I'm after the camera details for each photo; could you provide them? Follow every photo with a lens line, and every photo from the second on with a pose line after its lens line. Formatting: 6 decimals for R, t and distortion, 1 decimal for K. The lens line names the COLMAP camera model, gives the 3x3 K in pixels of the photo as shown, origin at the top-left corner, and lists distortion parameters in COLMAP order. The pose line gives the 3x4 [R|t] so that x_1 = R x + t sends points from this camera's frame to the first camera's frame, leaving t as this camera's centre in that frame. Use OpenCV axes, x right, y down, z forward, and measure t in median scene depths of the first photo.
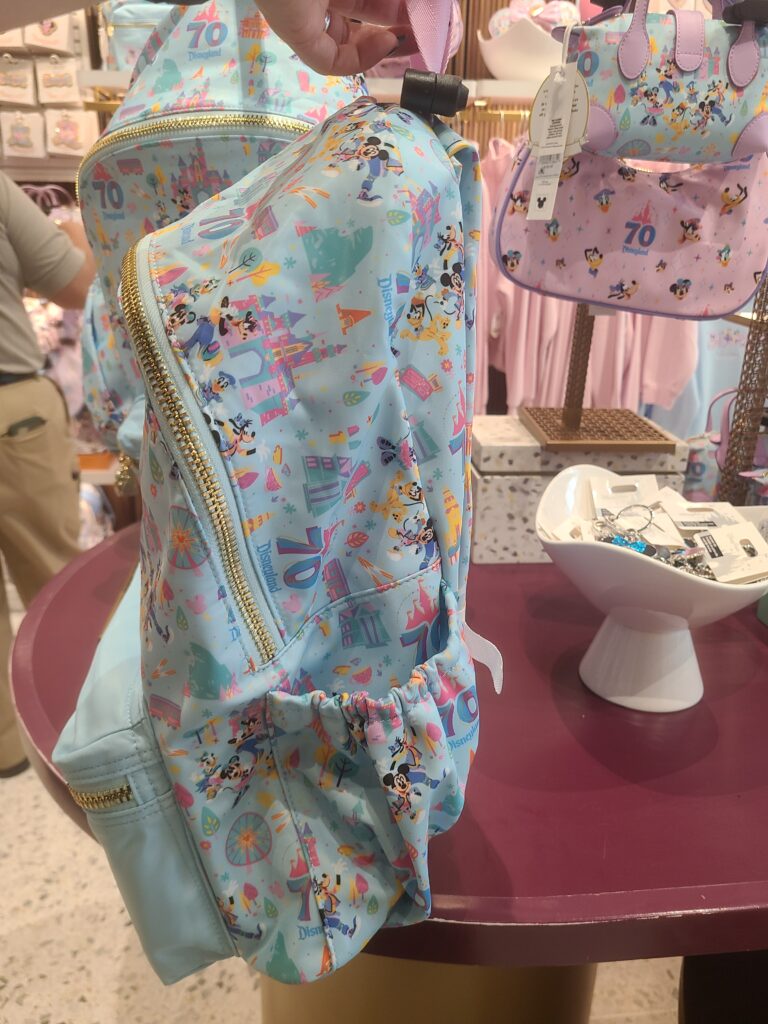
lens RADIAL K [[809.0, 0, 369.6], [0, 809.0, 523.0], [0, 0, 1]] dist [0.043803, -0.048872]
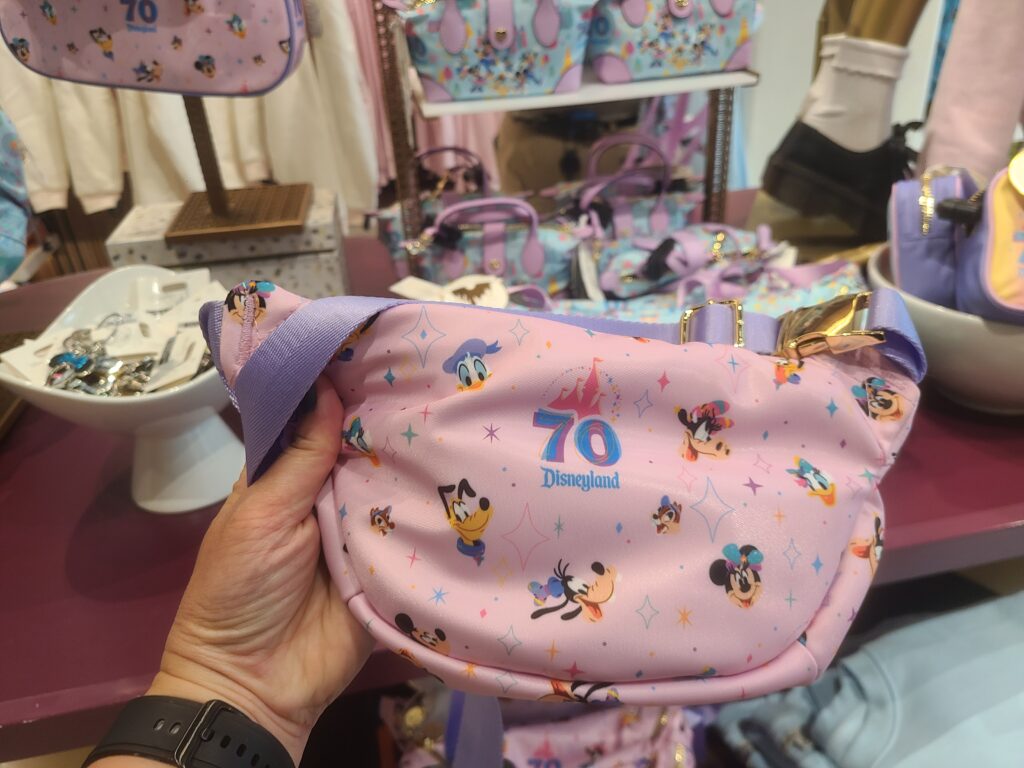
lens RADIAL K [[809.0, 0, 513.5], [0, 809.0, 398.1], [0, 0, 1]] dist [0.043803, -0.048872]
pose [[0.992064, -0.114029, 0.052983, 0.644440], [0.104184, 0.981384, 0.161342, -0.026387], [-0.070394, -0.154541, 0.985475, -0.011852]]
